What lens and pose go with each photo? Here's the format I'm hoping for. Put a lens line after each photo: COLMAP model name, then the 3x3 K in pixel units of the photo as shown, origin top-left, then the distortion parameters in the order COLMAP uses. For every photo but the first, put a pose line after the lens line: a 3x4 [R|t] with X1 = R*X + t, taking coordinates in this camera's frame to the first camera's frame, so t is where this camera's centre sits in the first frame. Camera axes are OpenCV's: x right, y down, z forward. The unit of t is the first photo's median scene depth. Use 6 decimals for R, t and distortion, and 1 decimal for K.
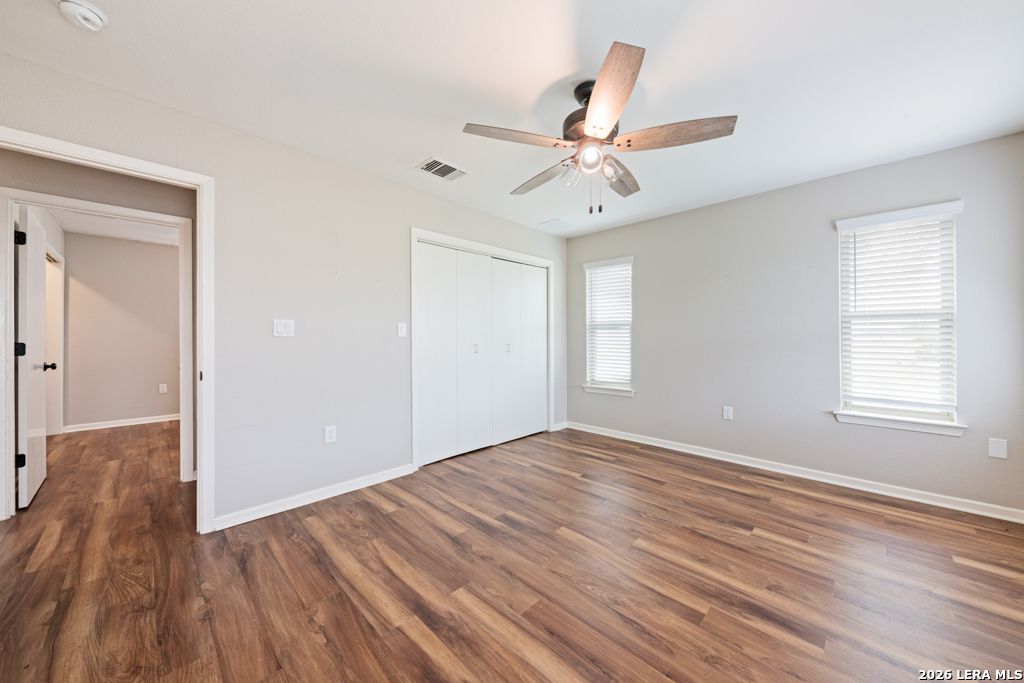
lens RADIAL K [[351.6, 0, 514.5], [0, 351.6, 338.5], [0, 0, 1]] dist [0.000357, -0.000475]
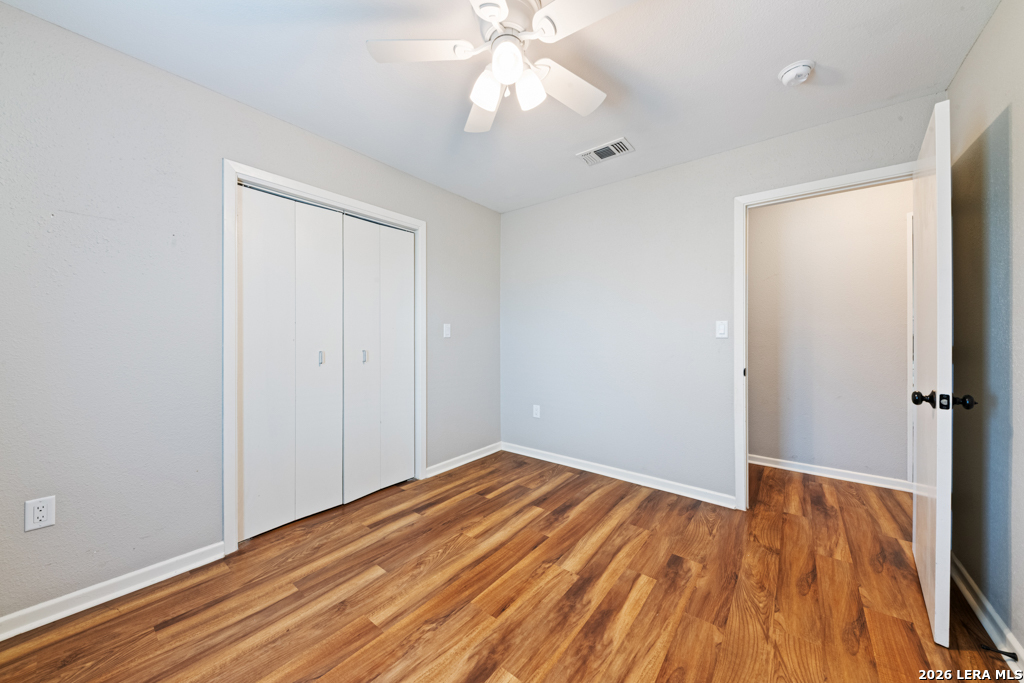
lens RADIAL K [[351.6, 0, 514.5], [0, 351.6, 338.5], [0, 0, 1]] dist [0.000357, -0.000475]
pose [[0.091579, 0.002074, -0.995796, 0.498443], [-0.006595, 0.999977, 0.001476, -0.000646], [0.995776, 0.006432, 0.091591, 0.406177]]
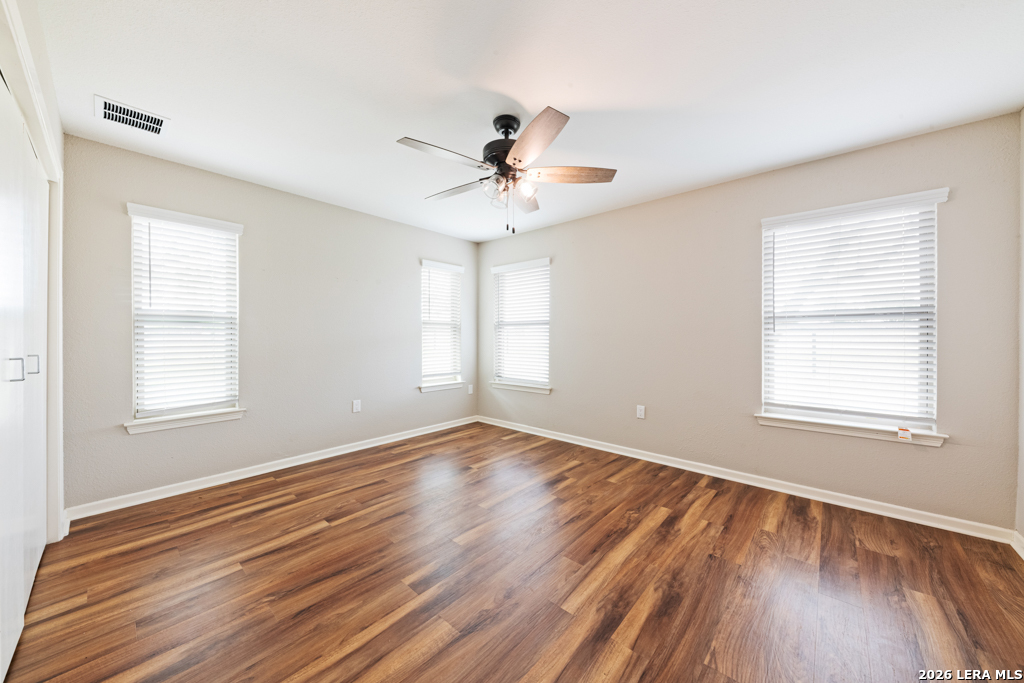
lens RADIAL K [[358.6, 0, 515.8], [0, 358.6, 335.8], [0, 0, 1]] dist [-0.001208, -0.000244]
pose [[-0.046538, -0.001024, 0.998916, -0.719953], [0.004983, 0.999987, 0.001257, -0.006789], [-0.998904, 0.005036, -0.046533, 0.766654]]
